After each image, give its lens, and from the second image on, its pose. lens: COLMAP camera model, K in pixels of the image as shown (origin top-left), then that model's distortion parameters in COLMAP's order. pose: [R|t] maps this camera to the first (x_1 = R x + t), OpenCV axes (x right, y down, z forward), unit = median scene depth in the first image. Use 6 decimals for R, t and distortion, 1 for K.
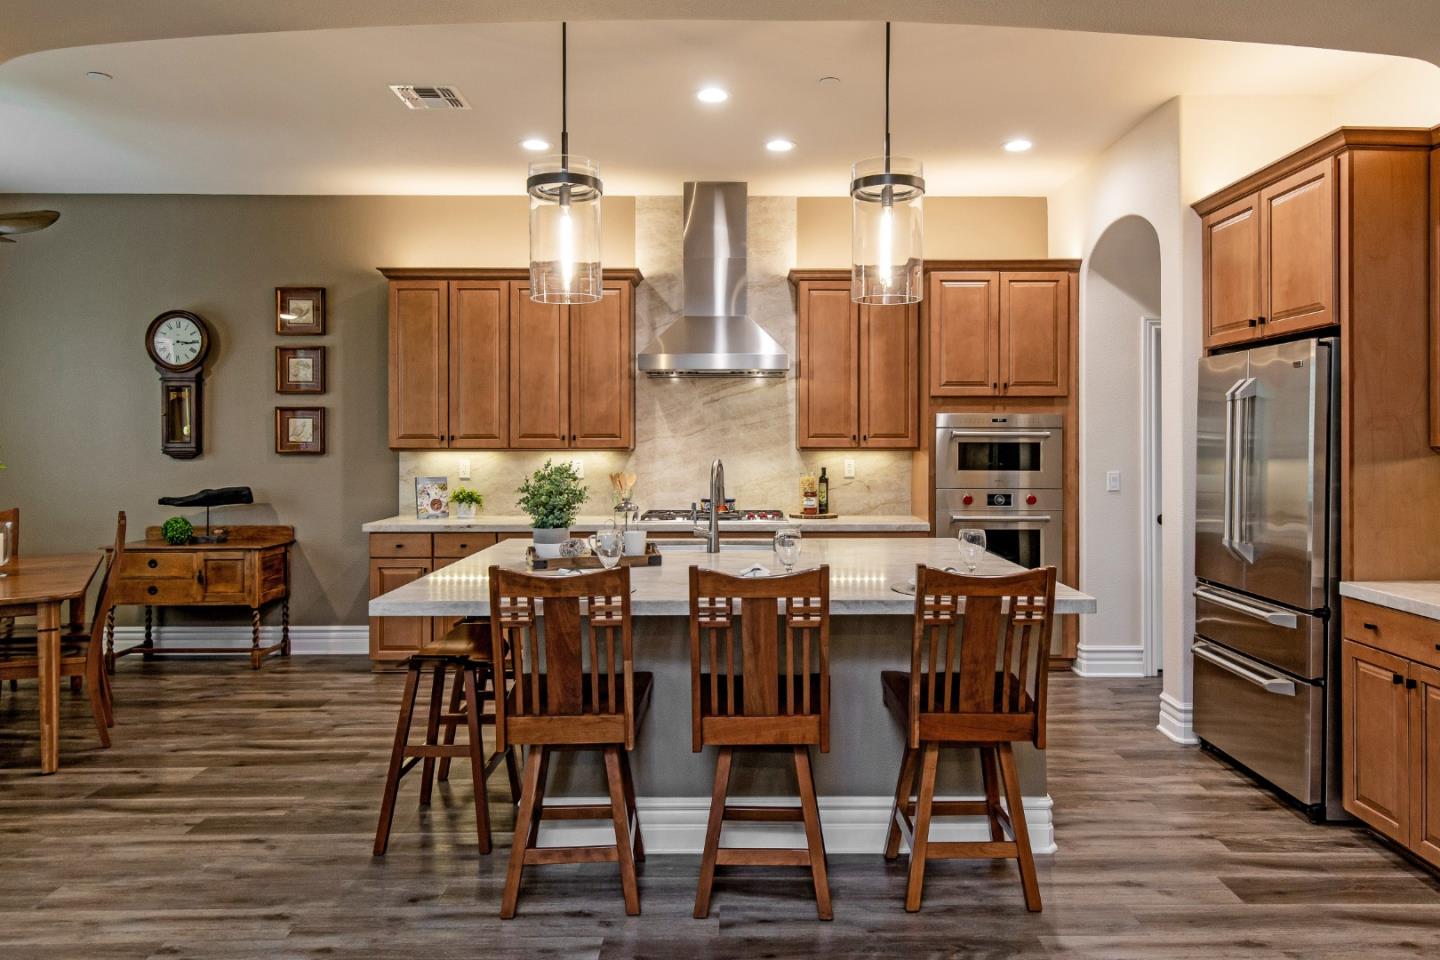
lens RADIAL K [[959.7, 0, 750.9], [0, 959.7, 434.1], [0, 0, 1]] dist [0.000918, -0.000677]
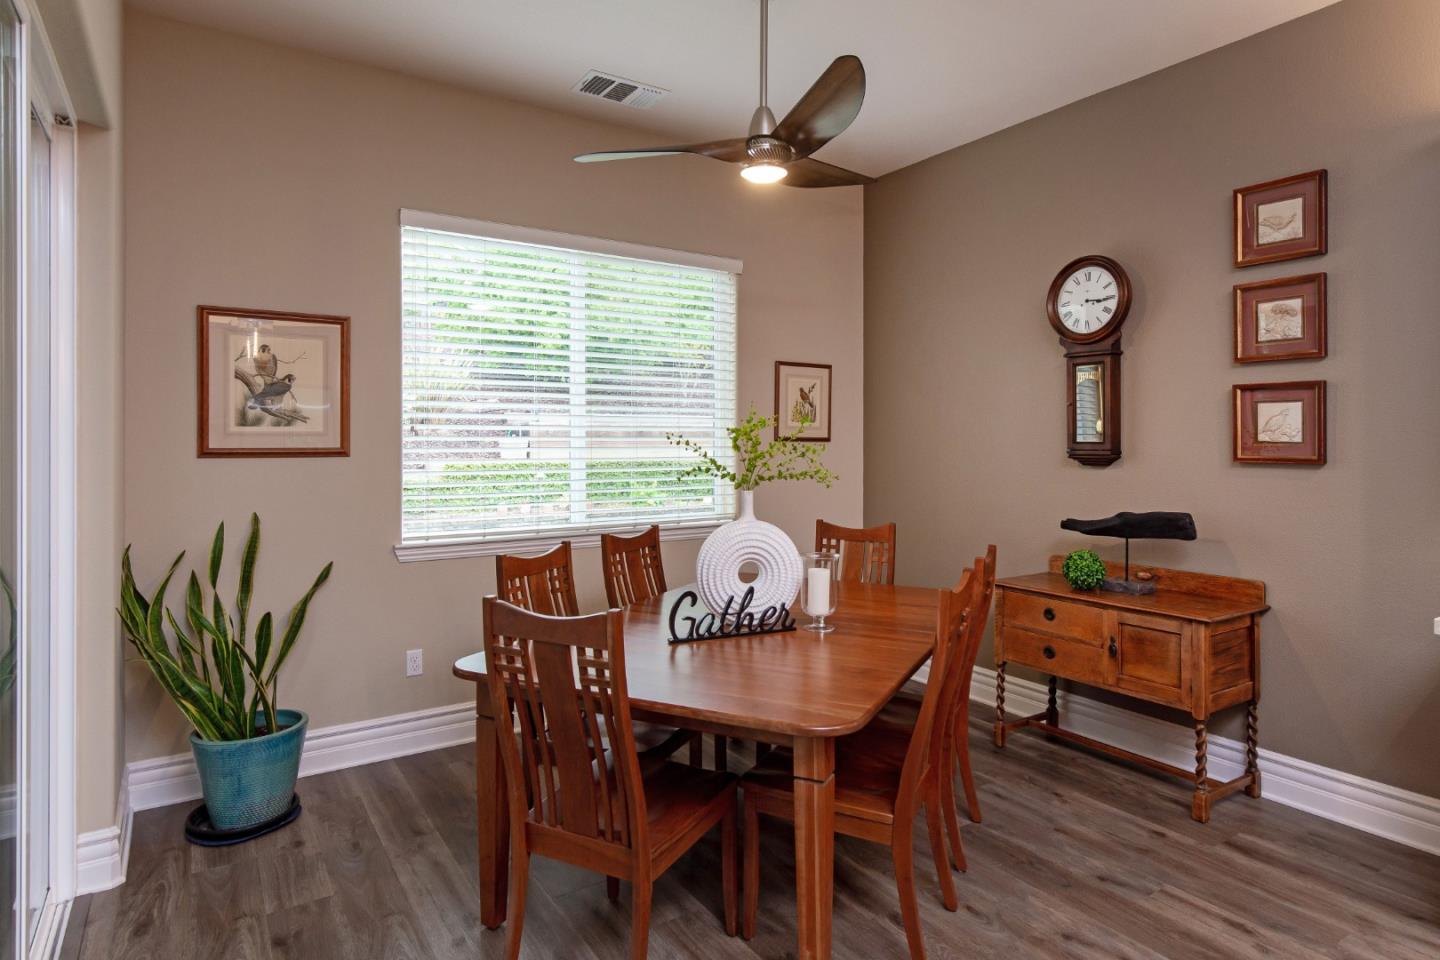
lens RADIAL K [[824.6, 0, 715.0], [0, 824.6, 441.7], [0, 0, 1]] dist [0.001146, -0.000947]
pose [[0.532142, 0.001311, -0.846654, -0.231093], [0.002516, 0.999992, 0.003130, 0.005461], [0.846651, -0.003795, 0.532134, 0.450159]]
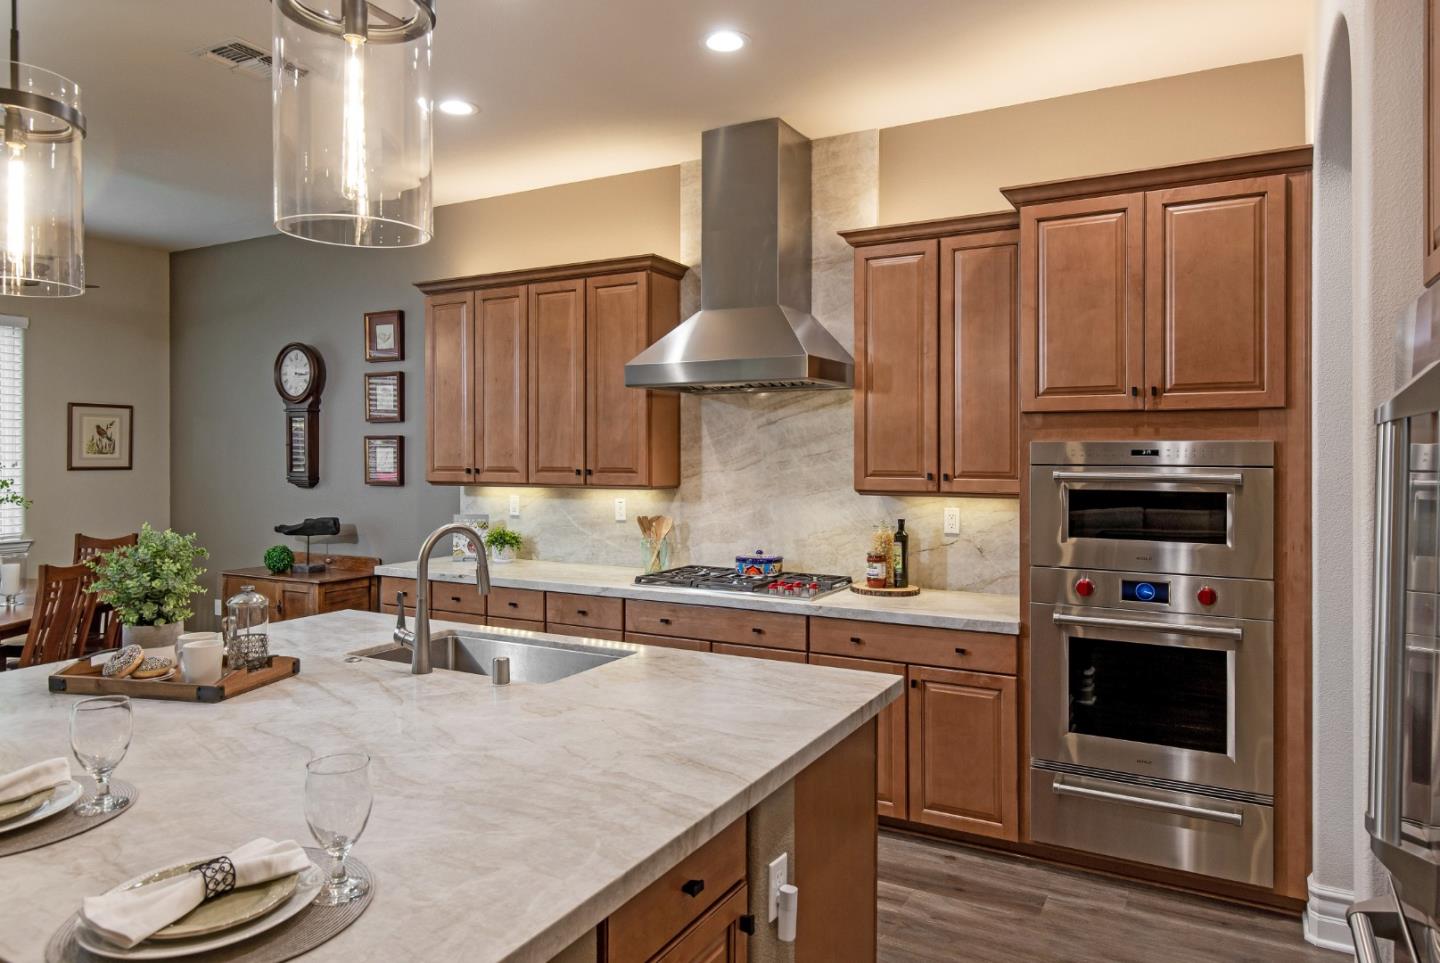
lens RADIAL K [[919.4, 0, 718.7], [0, 919.4, 452.1], [0, 0, 1]] dist [0.002416, 0.000593]
pose [[0.872179, 0.000432, -0.489186, 0.283188], [0.002815, 0.999979, 0.005902, -0.017152], [0.489178, -0.006525, 0.872159, 0.369757]]
